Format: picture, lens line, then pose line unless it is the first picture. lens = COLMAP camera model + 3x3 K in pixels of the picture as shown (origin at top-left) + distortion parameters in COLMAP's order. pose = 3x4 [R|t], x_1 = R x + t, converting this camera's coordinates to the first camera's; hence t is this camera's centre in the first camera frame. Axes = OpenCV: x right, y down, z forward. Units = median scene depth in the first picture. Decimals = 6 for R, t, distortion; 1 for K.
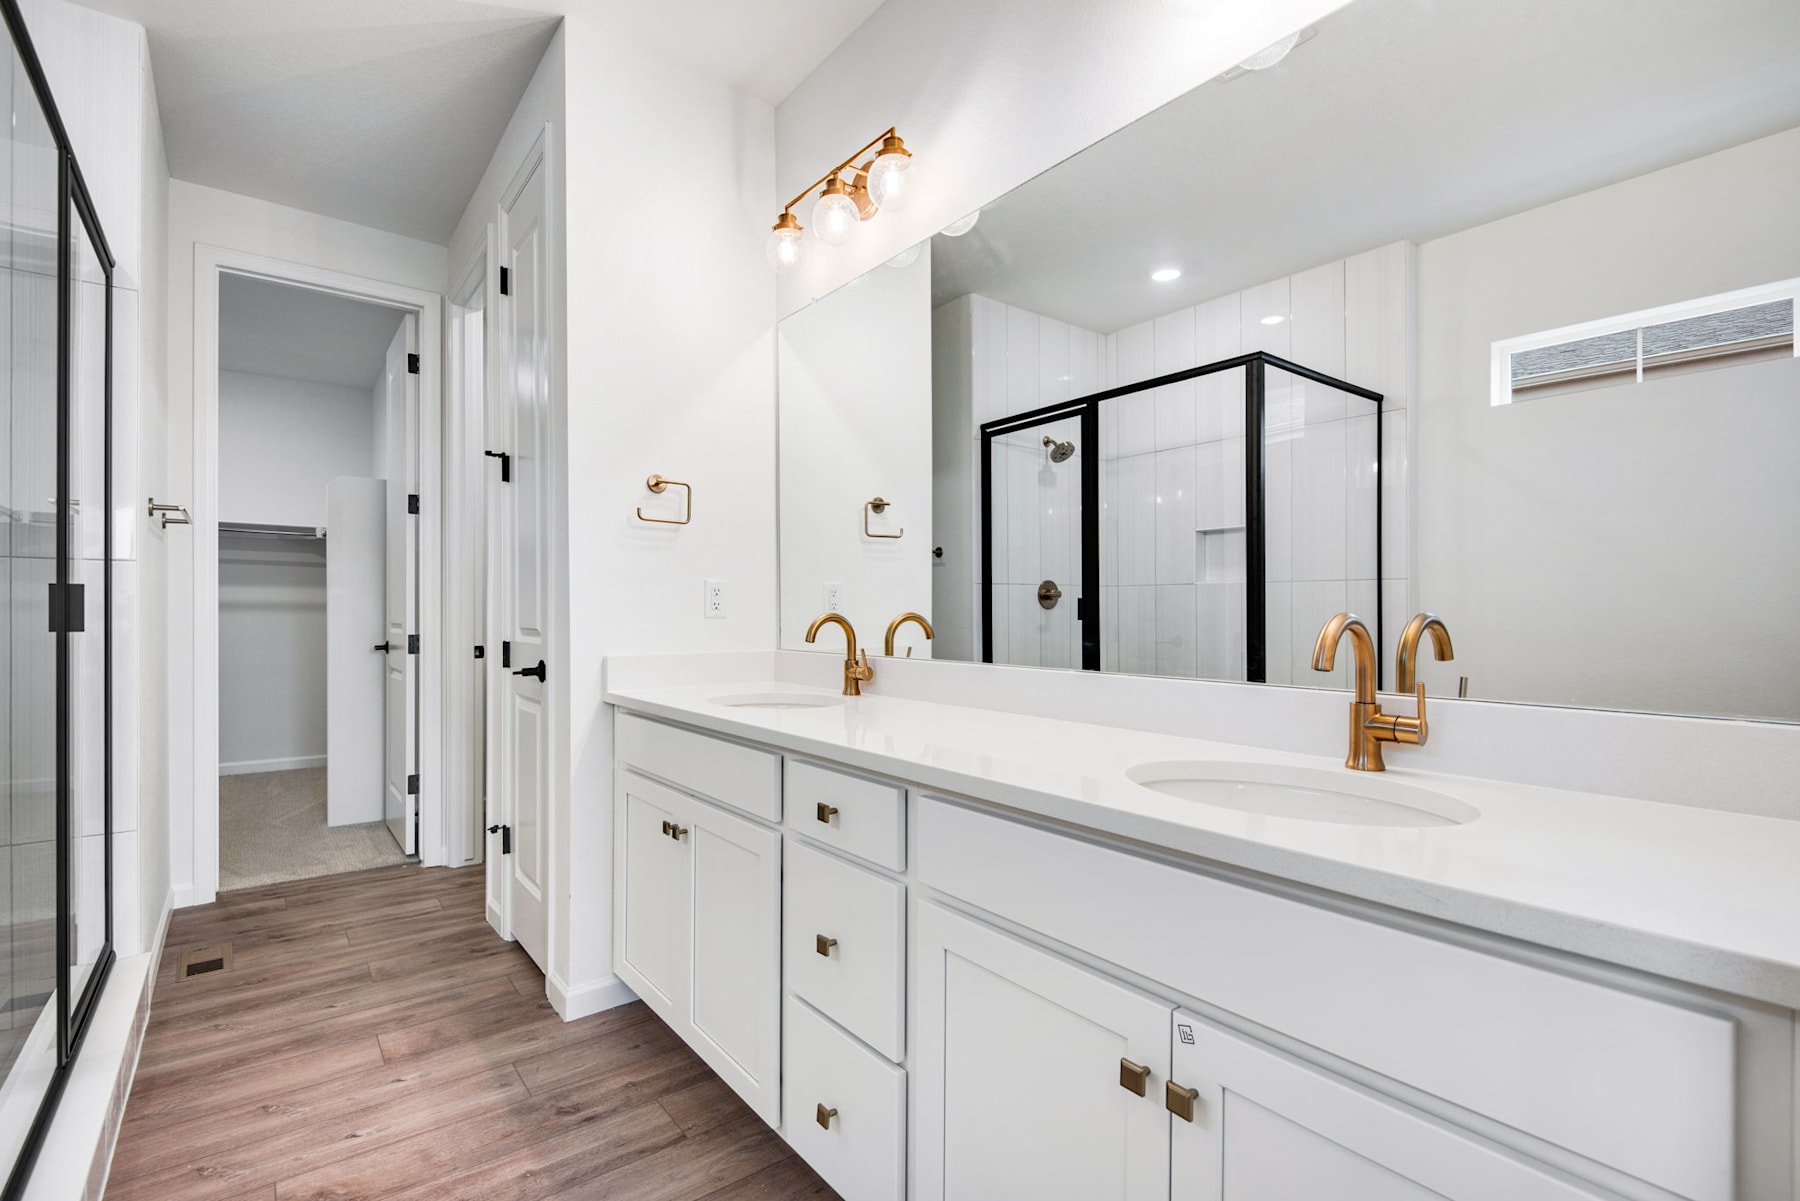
lens RADIAL K [[848.9, 0, 906.0], [0, 848.9, 602.3], [0, 0, 1]] dist [0.000443, 0.001492]
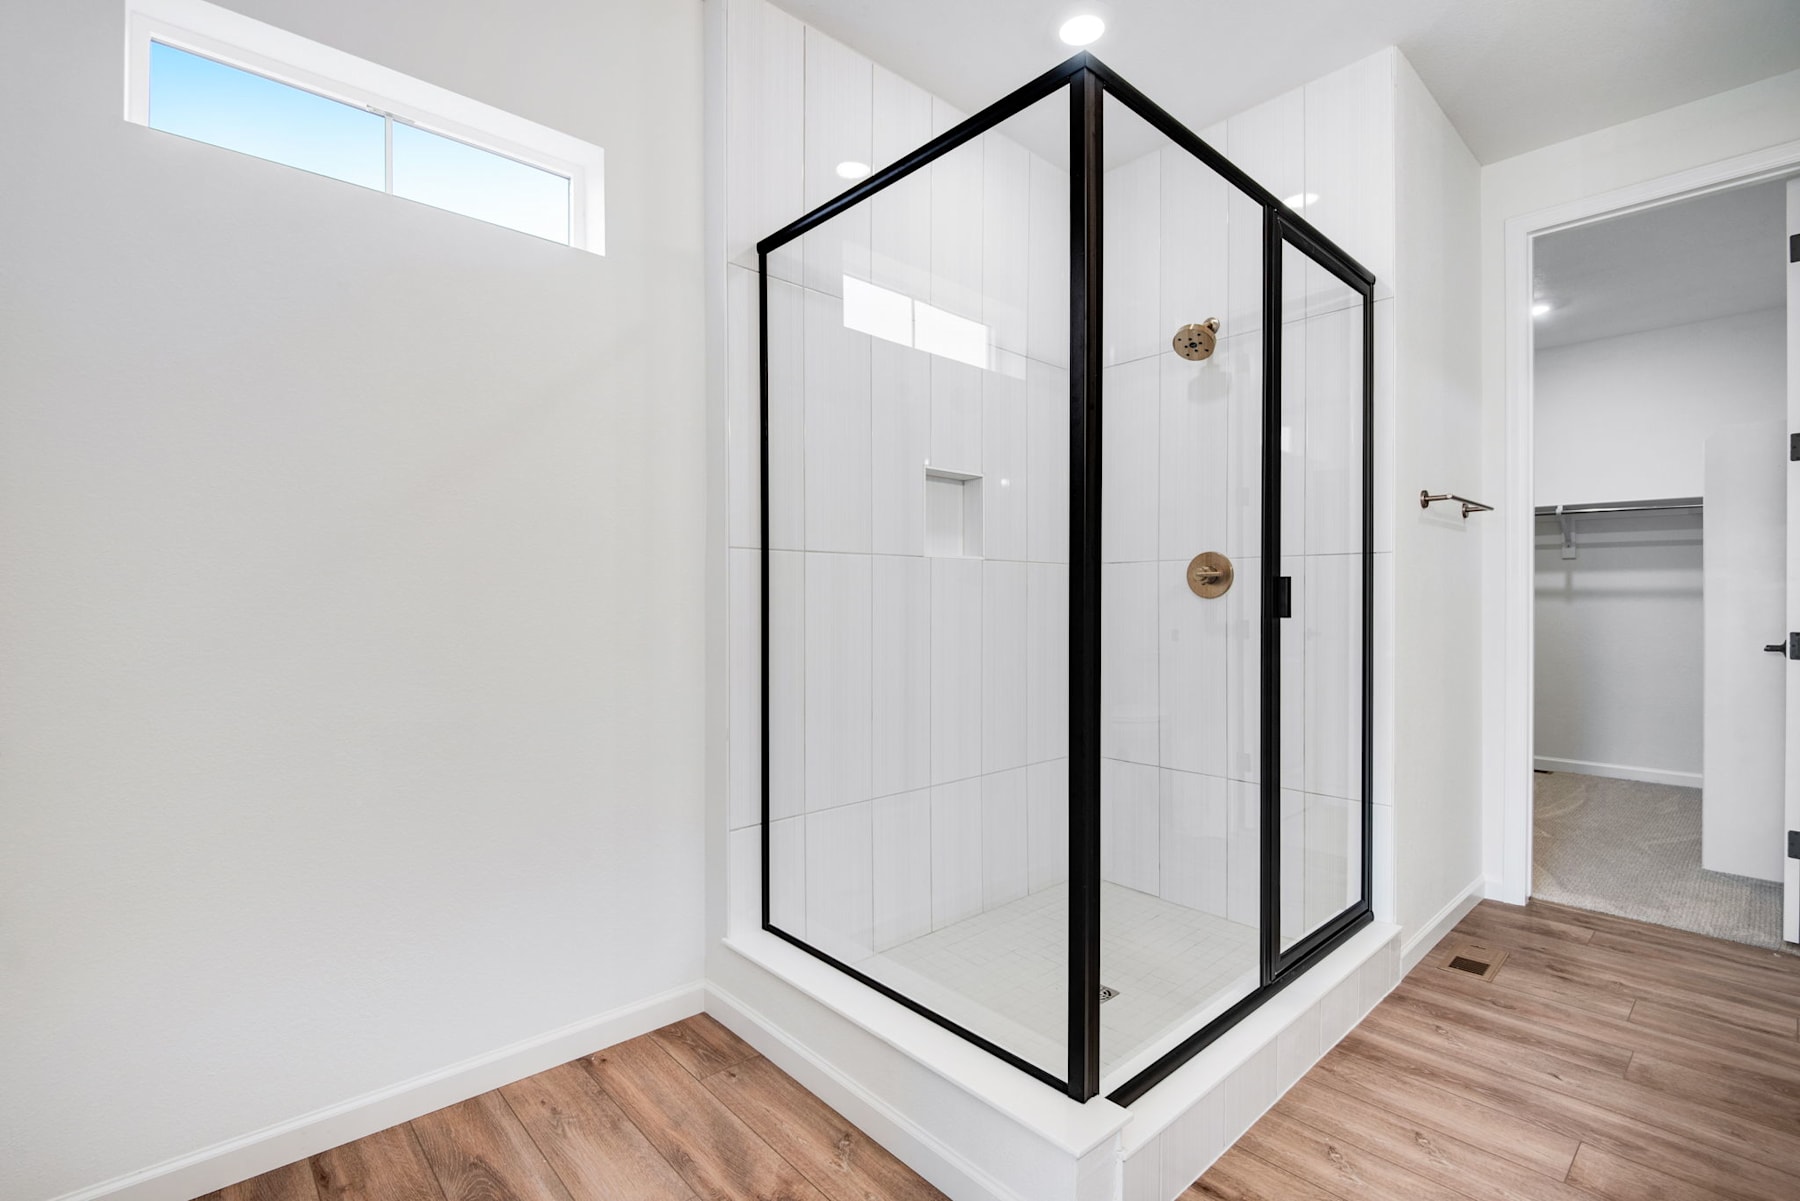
lens RADIAL K [[848.9, 0, 905.1], [0, 848.9, 599.9], [0, 0, 1]] dist [0.000443, 0.001492]
pose [[0.064507, -0.003411, -0.997911, 0.102577], [0.013607, 0.999904, -0.002538, 0.003901], [0.997824, -0.013414, 0.064547, 0.289610]]
